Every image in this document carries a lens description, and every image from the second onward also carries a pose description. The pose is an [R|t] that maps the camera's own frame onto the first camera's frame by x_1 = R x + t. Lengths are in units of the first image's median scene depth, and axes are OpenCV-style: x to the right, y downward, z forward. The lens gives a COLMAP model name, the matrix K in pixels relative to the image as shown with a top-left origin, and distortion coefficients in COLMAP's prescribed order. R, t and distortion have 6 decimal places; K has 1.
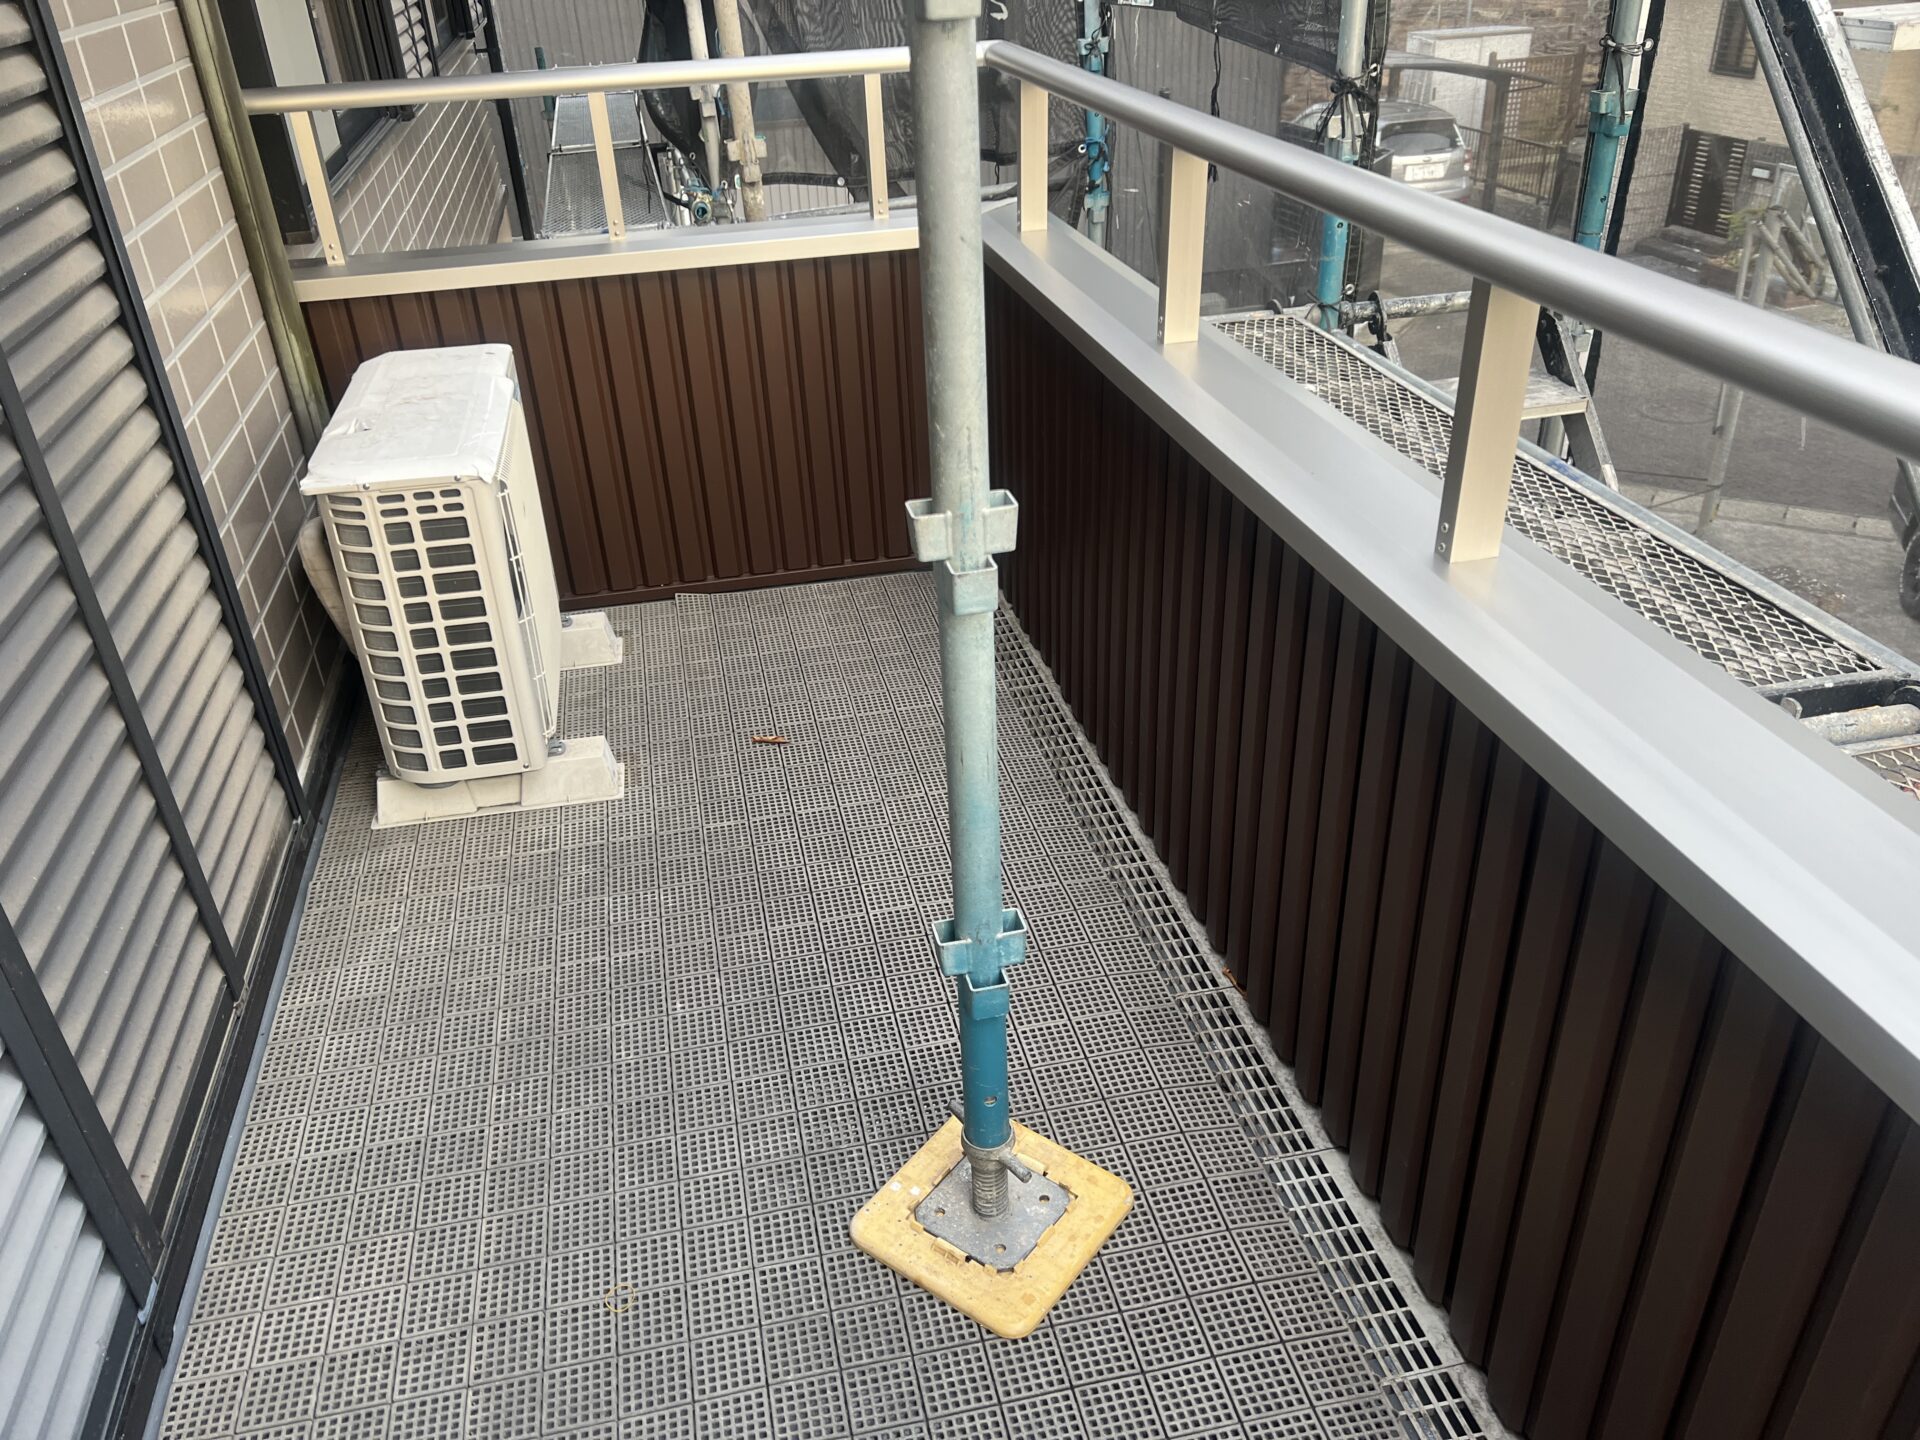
lens RADIAL K [[1480.6, 0, 965.5], [0, 1480.6, 727.3], [0, 0, 1]] dist [0.003611, 0.004510]
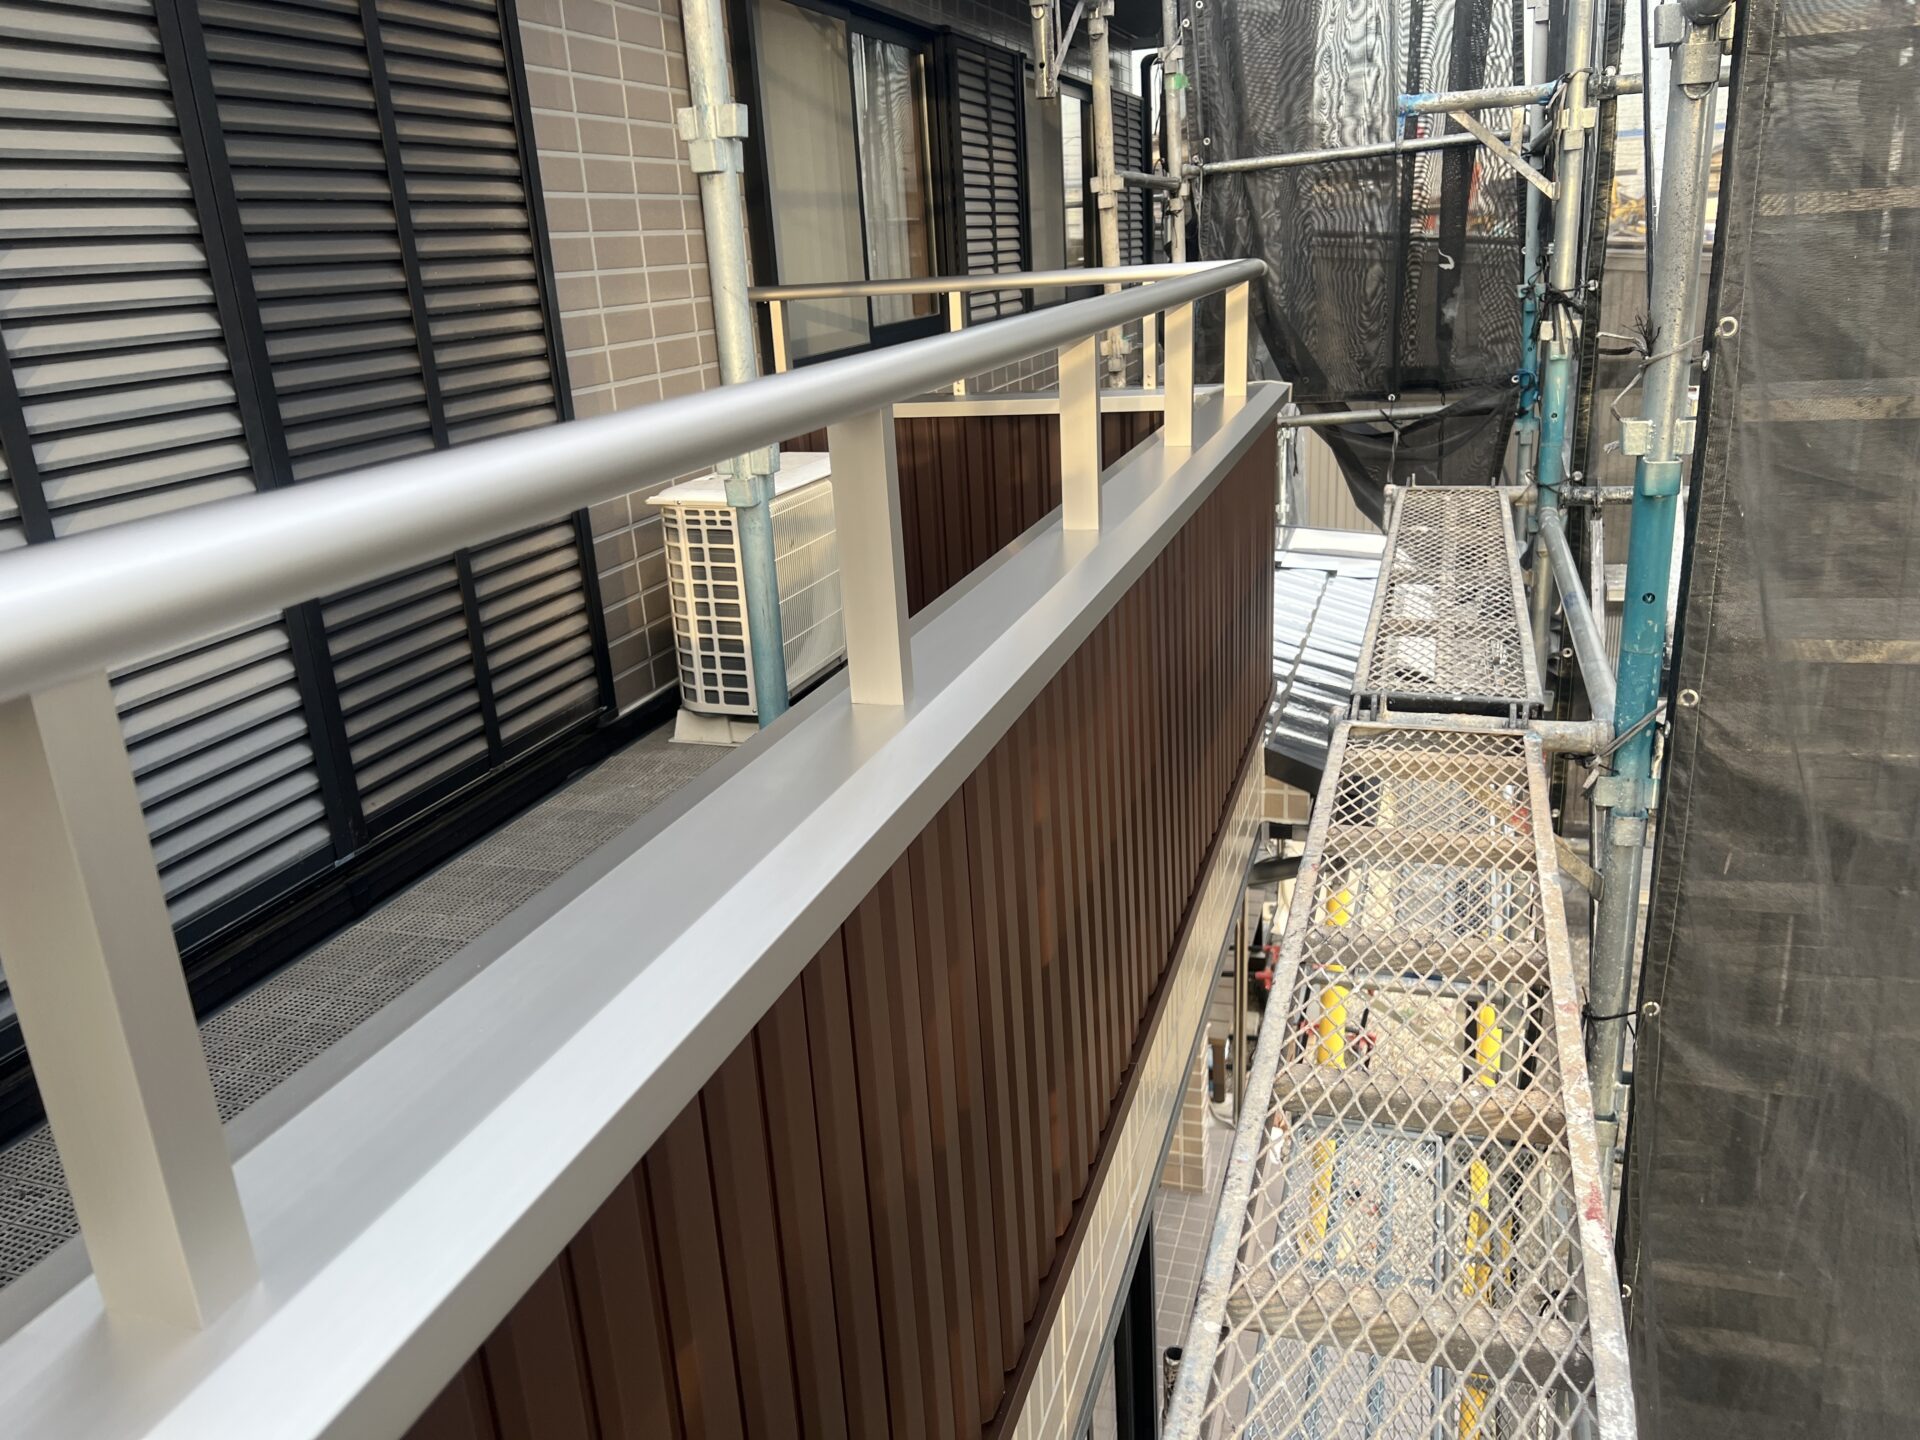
lens RADIAL K [[1480.6, 0, 970.5], [0, 1480.6, 717.0], [0, 0, 1]] dist [0.003611, 0.004510]
pose [[0.860093, 0.144584, -0.489220, 0.653262], [-0.232668, 0.964623, -0.123968, 0.177425], [0.453989, 0.220450, 0.863305, -0.171986]]
